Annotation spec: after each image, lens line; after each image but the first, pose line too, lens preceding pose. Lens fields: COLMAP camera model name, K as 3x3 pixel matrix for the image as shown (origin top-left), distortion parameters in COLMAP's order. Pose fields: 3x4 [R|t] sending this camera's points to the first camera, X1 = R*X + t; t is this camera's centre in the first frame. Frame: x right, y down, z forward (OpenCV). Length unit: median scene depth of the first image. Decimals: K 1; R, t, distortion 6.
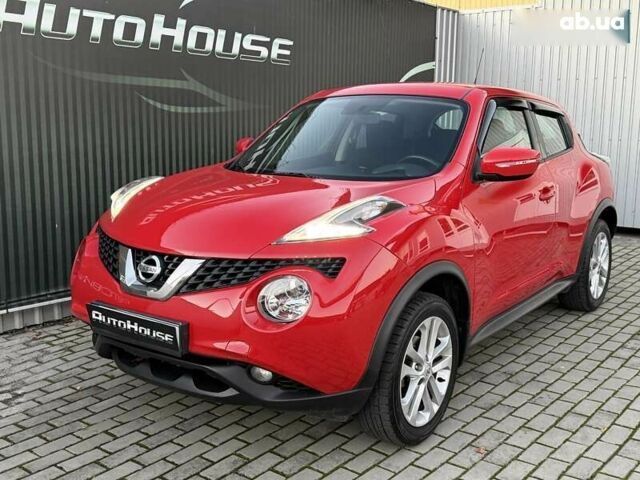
lens RADIAL K [[720.4, 0, 318.1], [0, 720.4, 244.7], [0, 0, 1]] dist [0.069167, 0.000000]
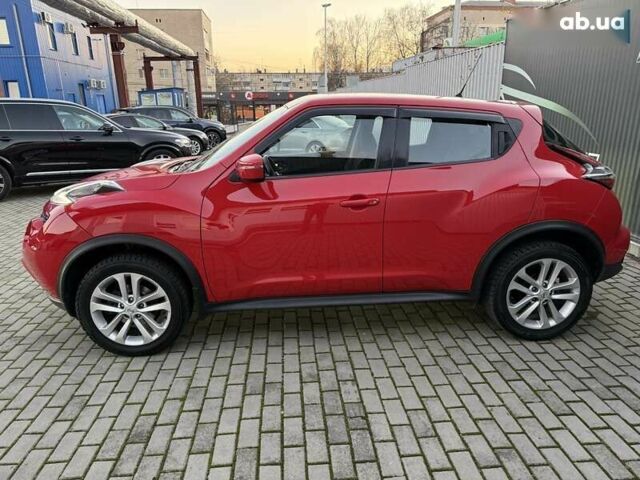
lens RADIAL K [[453.2, 0, 321.0], [0, 453.2, 242.3], [0, 0, 1]] dist [0.015906, -0.014045]
pose [[-0.726979, 0.196638, -0.657902, 0.677415], [-0.114311, 0.910092, 0.398328, -0.208583], [0.677078, 0.364781, -0.639140, 1.090509]]
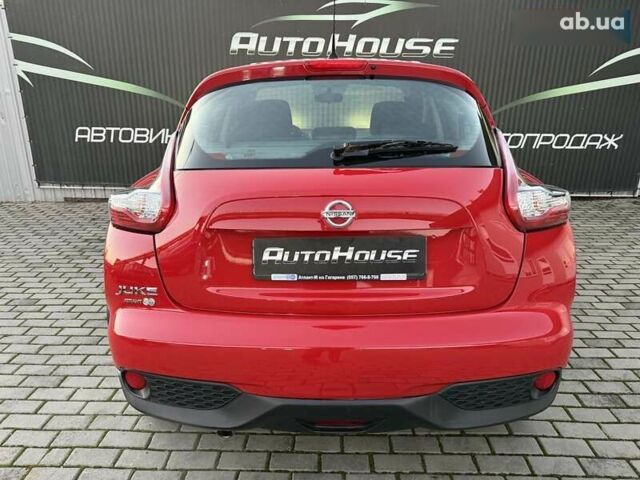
lens RADIAL K [[453.2, 0, 315.7], [0, 453.2, 244.0], [0, 0, 1]] dist [0.015906, -0.014045]
pose [[0.604614, 0.242961, -0.758560, 0.676592], [-0.138952, 0.969913, 0.199903, -0.049413], [0.784305, -0.015461, 0.620182, 0.308762]]
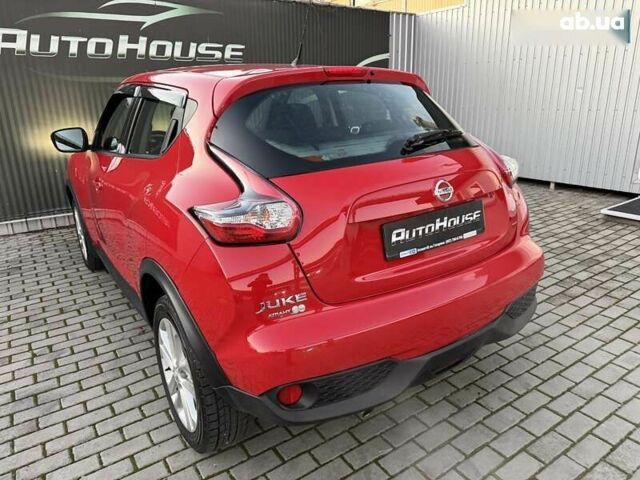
lens RADIAL K [[453.2, 0, 317.1], [0, 453.2, 236.3], [0, 0, 1]] dist [0.015906, -0.014045]
pose [[0.953092, 0.060577, -0.296556, 0.500980], [-0.021909, 0.991005, 0.132019, -0.025730], [0.301886, -0.119329, 0.945847, 0.149187]]
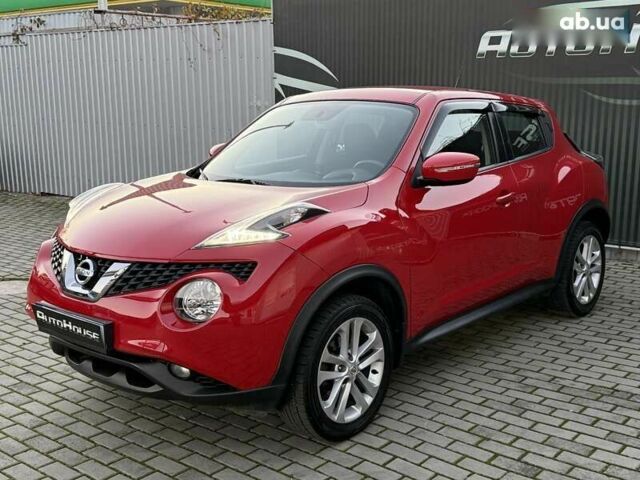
lens RADIAL K [[770.5, 0, 318.9], [0, 770.5, 244.5], [0, 0, 1]] dist [0.073884, 0.000000]
pose [[-0.025656, 0.185457, -0.982317, 1.138293], [-0.166672, 0.968093, 0.187125, -0.125836], [0.985679, 0.168526, 0.006073, 0.581618]]
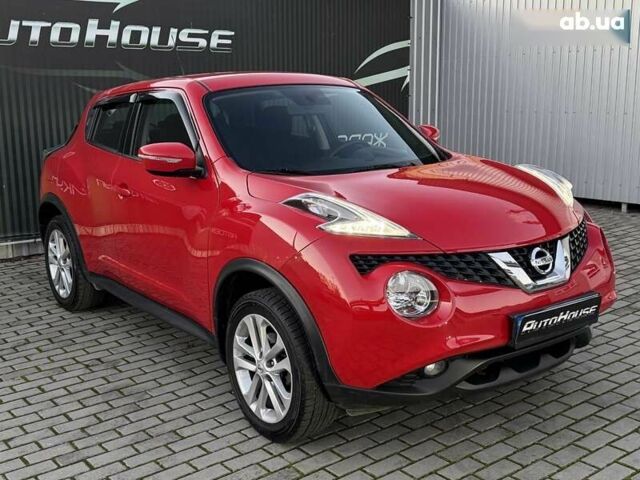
lens RADIAL K [[770.5, 0, 319.1], [0, 770.5, 240.9], [0, 0, 1]] dist [0.073884, 0.000000]
pose [[0.973621, 0.025025, -0.226795, 0.480092], [-0.019007, 0.999408, 0.028680, 0.020143], [0.227379, -0.023613, 0.973520, -0.231093]]
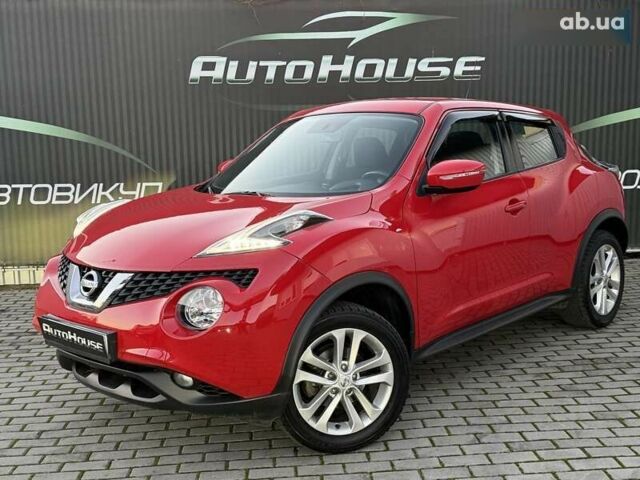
lens RADIAL K [[770.5, 0, 325.3], [0, 770.5, 252.5], [0, 0, 1]] dist [0.073884, 0.000000]
pose [[0.677291, 0.087086, -0.730543, 0.826861], [-0.096303, 0.994920, 0.029319, -0.006591], [0.729385, 0.050496, 0.682237, 0.074835]]
